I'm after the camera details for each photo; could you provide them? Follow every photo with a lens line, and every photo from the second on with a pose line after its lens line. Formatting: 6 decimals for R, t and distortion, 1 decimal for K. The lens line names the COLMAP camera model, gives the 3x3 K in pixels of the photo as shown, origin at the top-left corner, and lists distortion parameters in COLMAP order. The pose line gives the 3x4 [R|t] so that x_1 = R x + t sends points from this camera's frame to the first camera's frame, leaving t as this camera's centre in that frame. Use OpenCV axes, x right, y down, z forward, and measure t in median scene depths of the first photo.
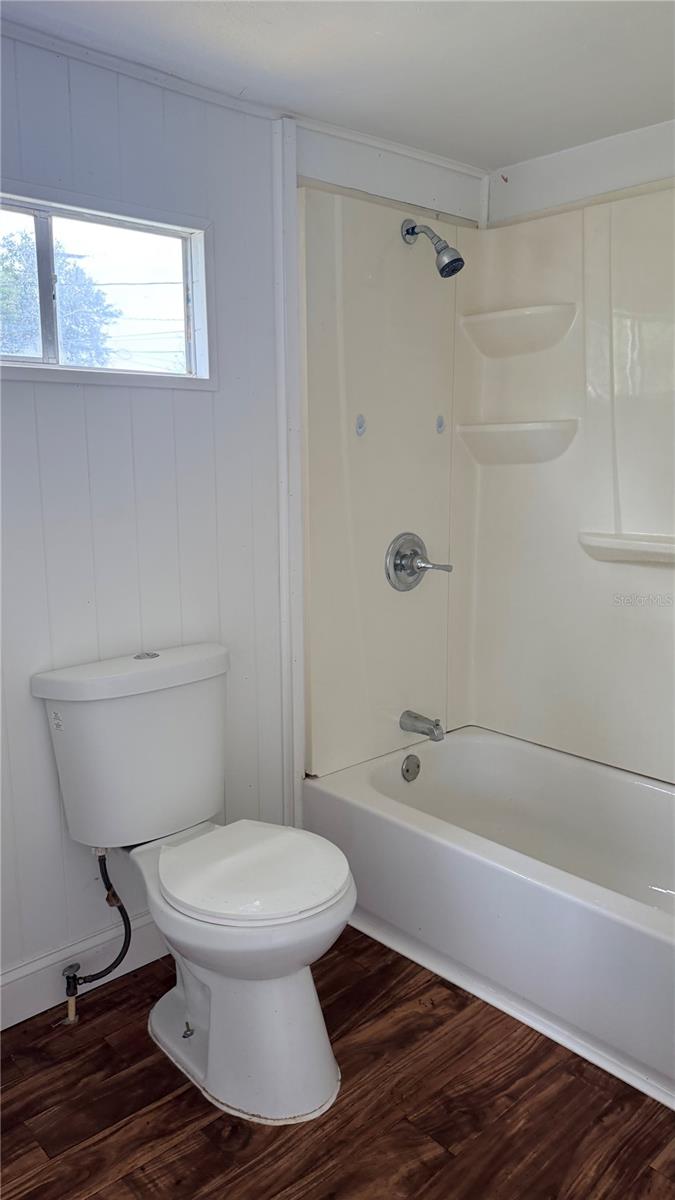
lens RADIAL K [[843.6, 0, 337.7], [0, 843.6, 605.0], [0, 0, 1]] dist [0.035616, -0.051352]
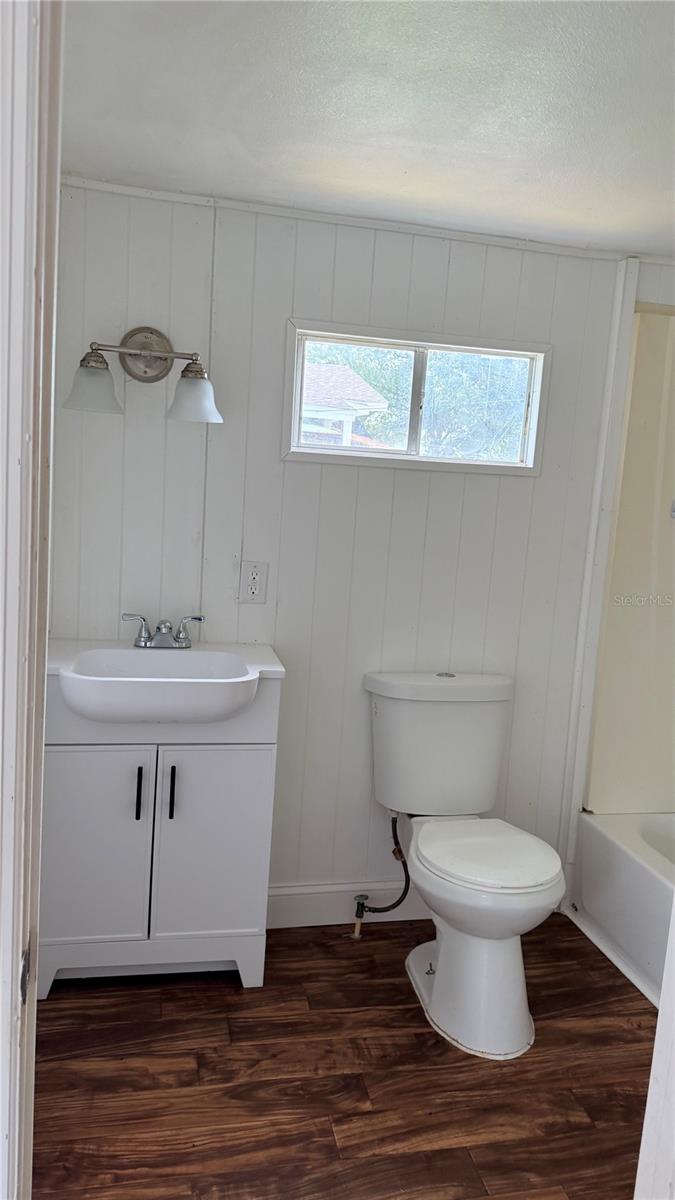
lens RADIAL K [[843.6, 0, 340.0], [0, 843.6, 593.4], [0, 0, 1]] dist [0.035616, -0.051352]
pose [[0.861435, 0.120710, -0.493313, 0.236989], [-0.154694, 0.987552, -0.028483, -0.001305], [0.483734, 0.100849, 0.869385, -0.207673]]
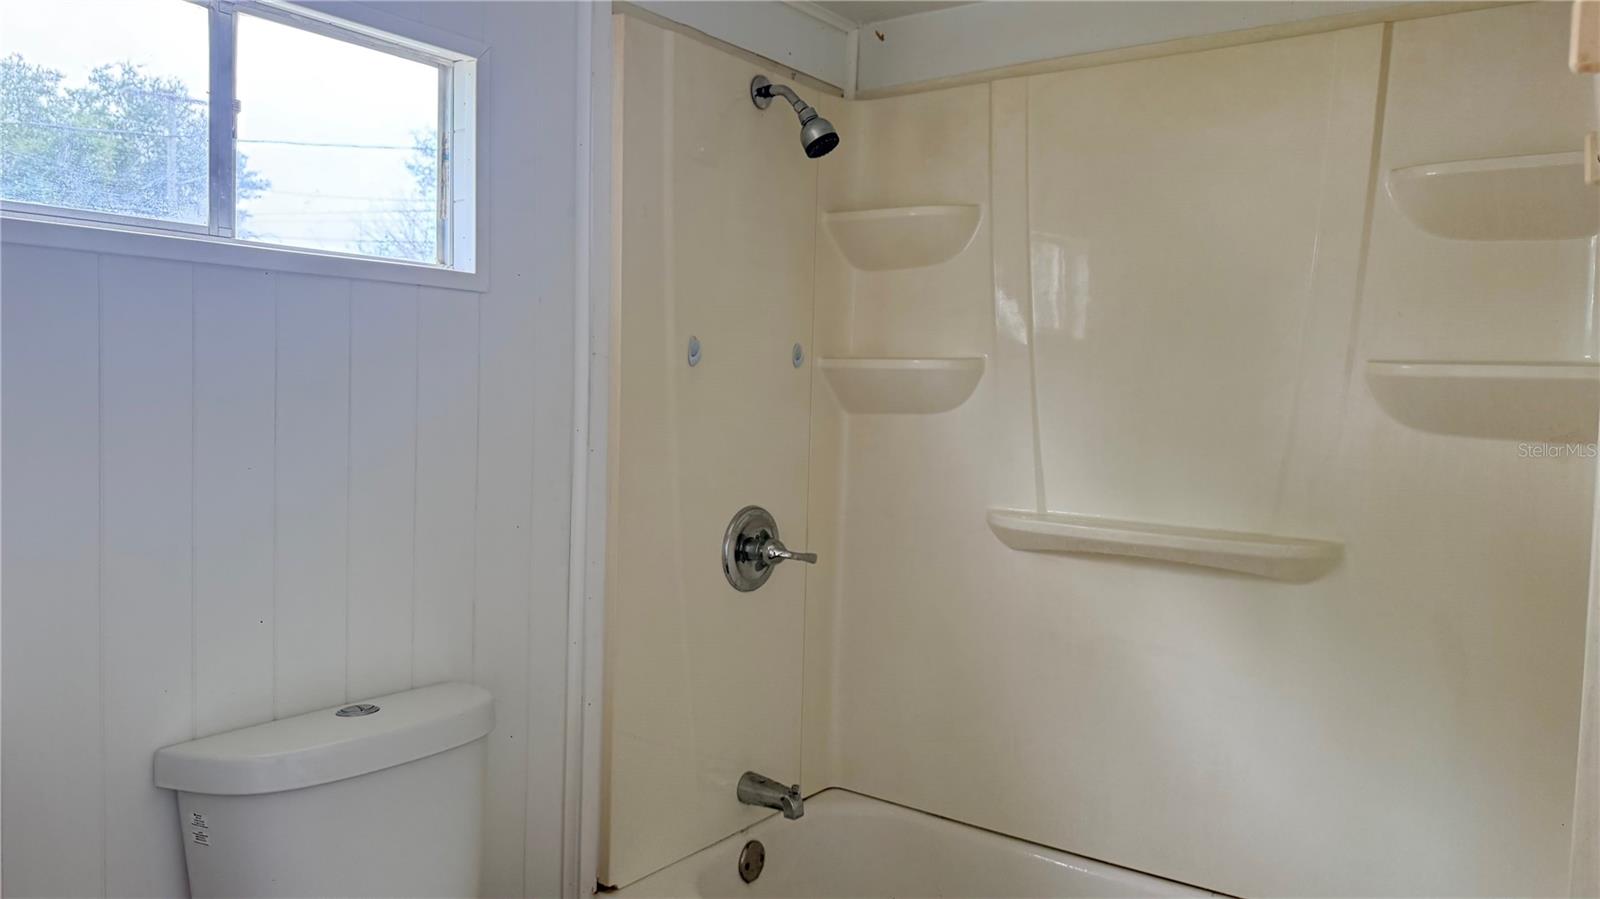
lens RADIAL K [[1124.8, 0, 805.3], [0, 1124.8, 449.9], [0, 0, 1]] dist [0.035616, -0.051352]
pose [[0.977219, 0.022413, 0.211048, -0.081482], [0.004620, 0.991926, -0.126735, -0.018040], [-0.212185, 0.124823, 0.969225, 0.108515]]
